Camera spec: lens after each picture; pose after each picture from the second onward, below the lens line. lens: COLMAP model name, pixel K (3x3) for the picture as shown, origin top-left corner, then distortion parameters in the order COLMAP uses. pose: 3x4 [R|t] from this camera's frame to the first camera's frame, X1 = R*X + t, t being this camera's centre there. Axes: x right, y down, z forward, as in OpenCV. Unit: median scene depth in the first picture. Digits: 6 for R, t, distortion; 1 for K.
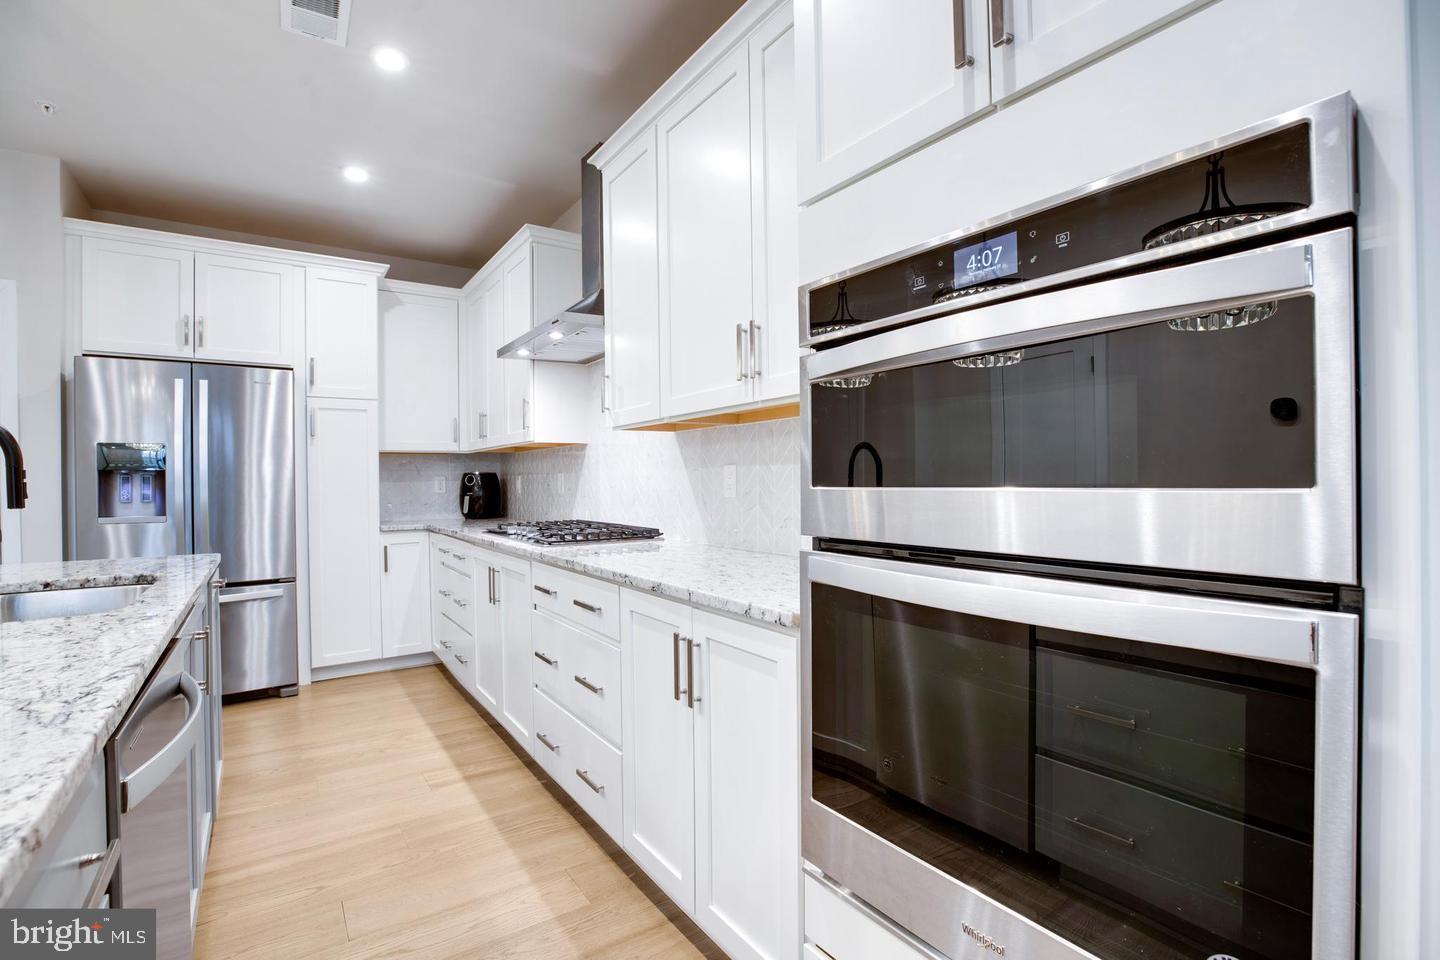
lens RADIAL K [[666.1, 0, 722.7], [0, 666.1, 479.3], [0, 0, 1]] dist [-0.048012, 0.011252]
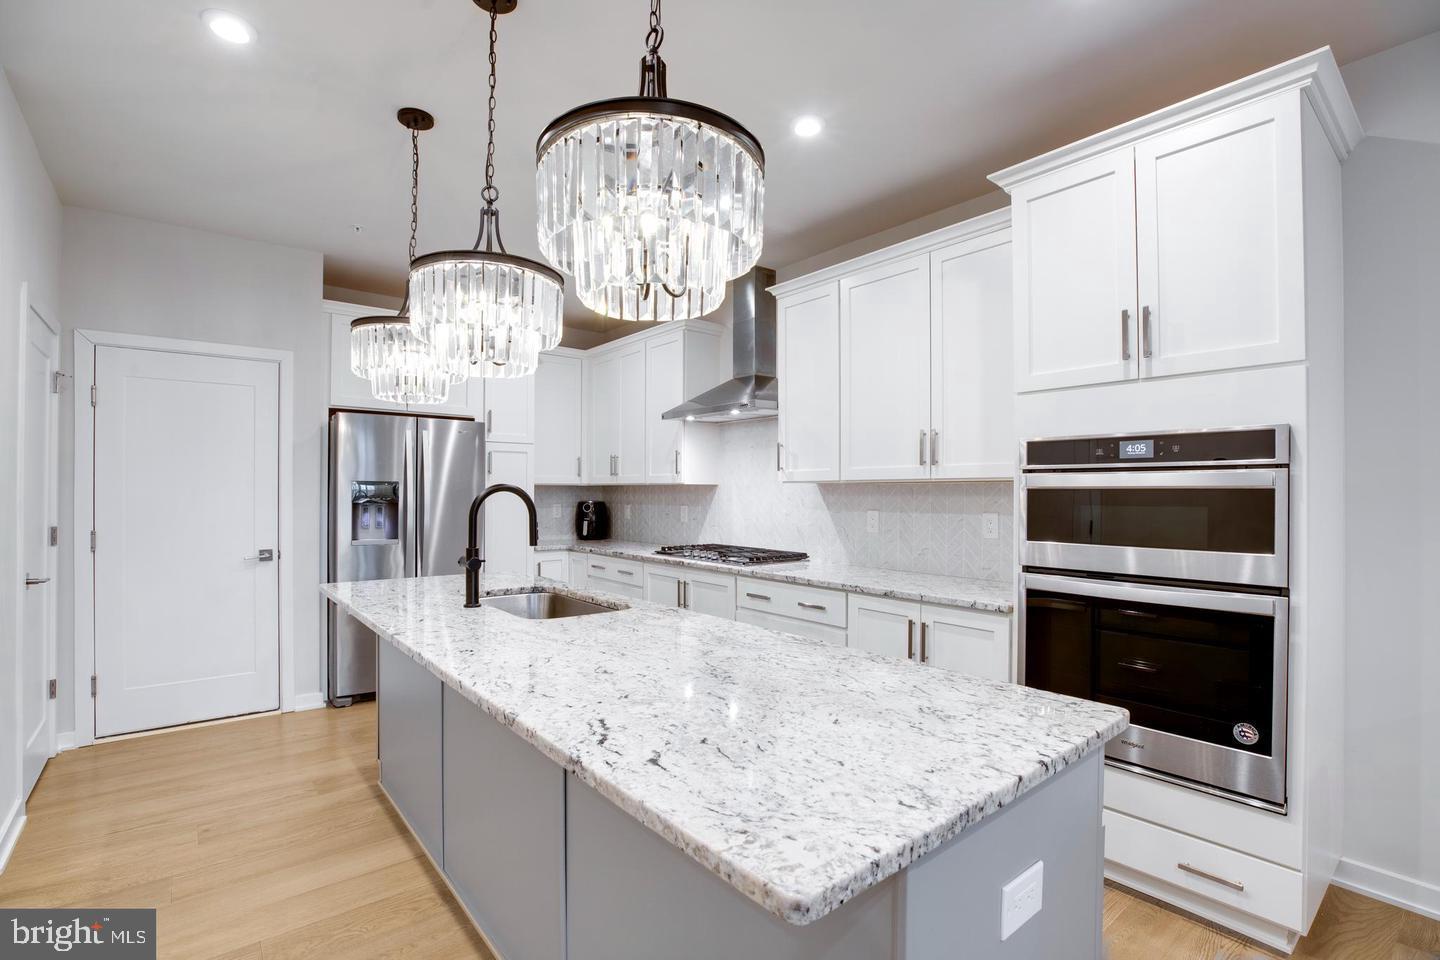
lens RADIAL K [[660.3, 0, 724.0], [0, 660.3, 485.4], [0, 0, 1]] dist [-0.045394, 0.013001]
pose [[0.996101, 0.016269, 0.086709, -0.349099], [-0.015321, 0.999815, -0.011588, -0.043460], [-0.086882, 0.010214, 0.996166, -0.323049]]
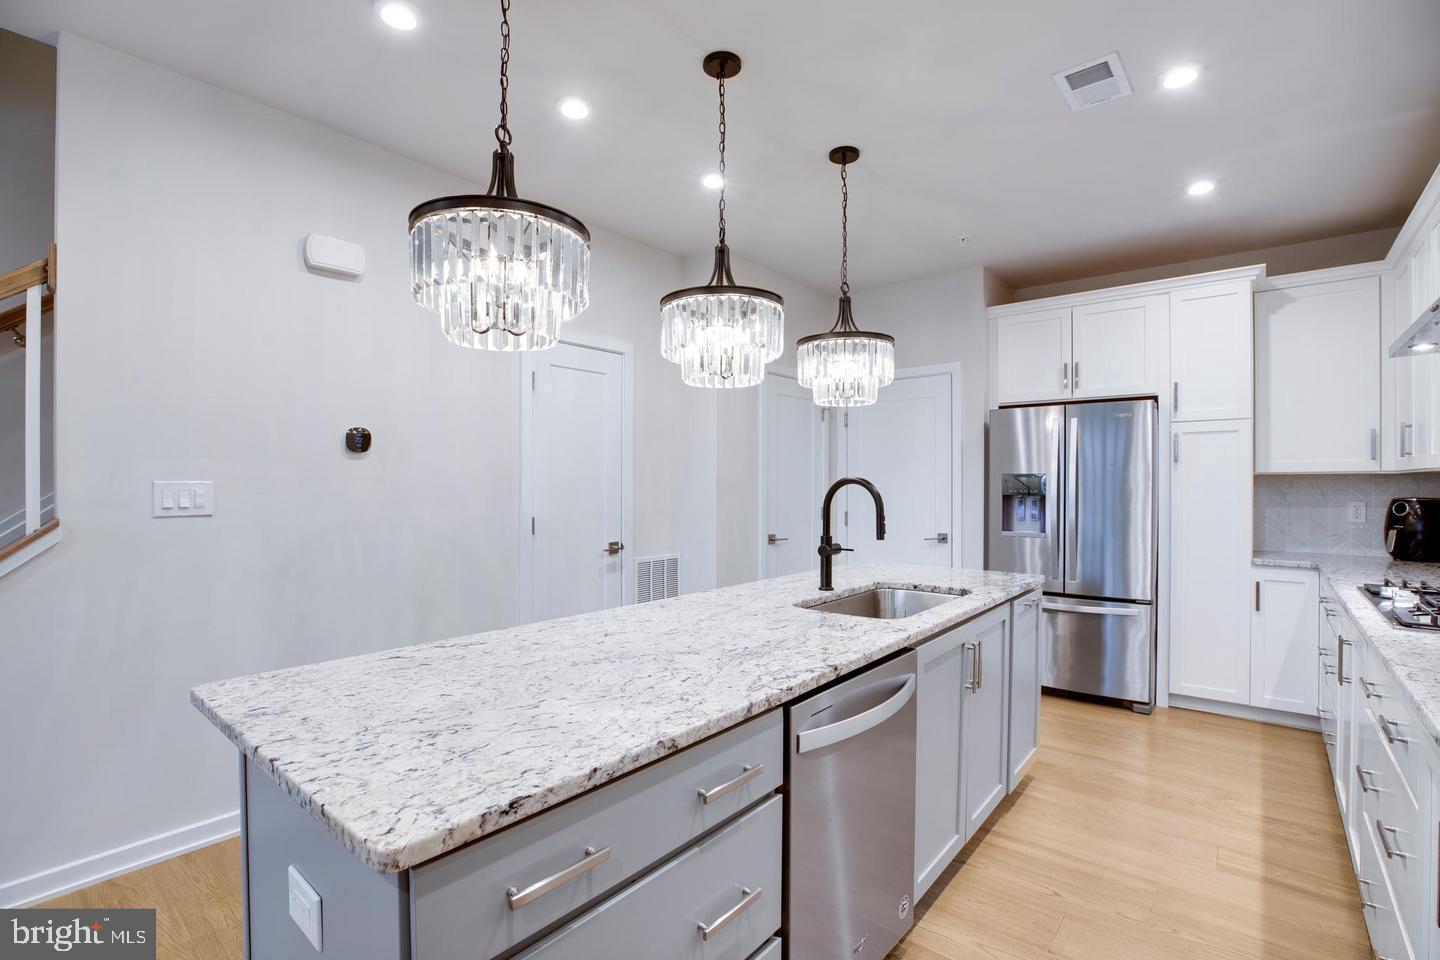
lens RADIAL K [[660.3, 0, 724.0], [0, 660.3, 485.4], [0, 0, 1]] dist [-0.045394, 0.013001]
pose [[0.271355, 0.015356, -0.962357, 0.162372], [-0.002444, 0.999880, 0.015266, -0.051489], [0.962476, -0.001791, 0.271361, 0.082800]]
